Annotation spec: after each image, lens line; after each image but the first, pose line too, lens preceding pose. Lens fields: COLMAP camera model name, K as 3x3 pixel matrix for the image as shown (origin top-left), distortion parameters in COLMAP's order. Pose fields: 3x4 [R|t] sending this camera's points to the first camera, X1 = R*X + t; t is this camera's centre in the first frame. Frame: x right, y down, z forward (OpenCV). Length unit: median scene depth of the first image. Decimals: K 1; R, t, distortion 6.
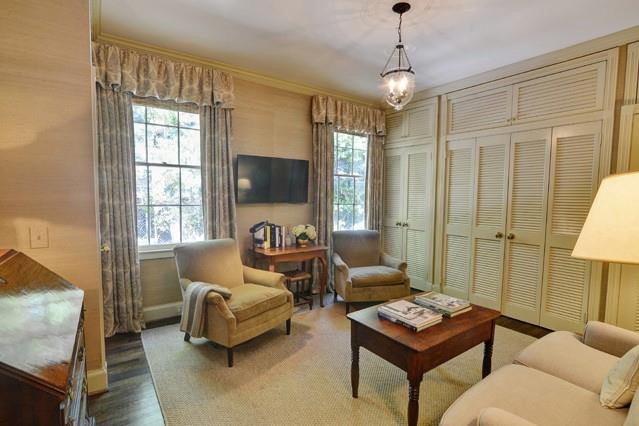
lens RADIAL K [[314.3, 0, 318.7], [0, 314.3, 196.0], [0, 0, 1]] dist [-0.001354, -0.000028]
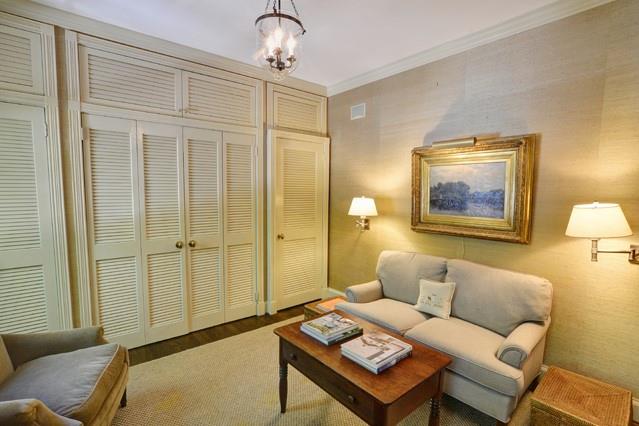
lens RADIAL K [[311.0, 0, 319.5], [0, 311.0, 213.0], [0, 0, 1]] dist [-0.027450, -0.000062]
pose [[-0.074888, -0.083630, 0.993679, -0.281639], [-0.006312, 0.996497, 0.083391, -0.034654], [-0.997172, -0.000027, -0.075153, 0.681267]]
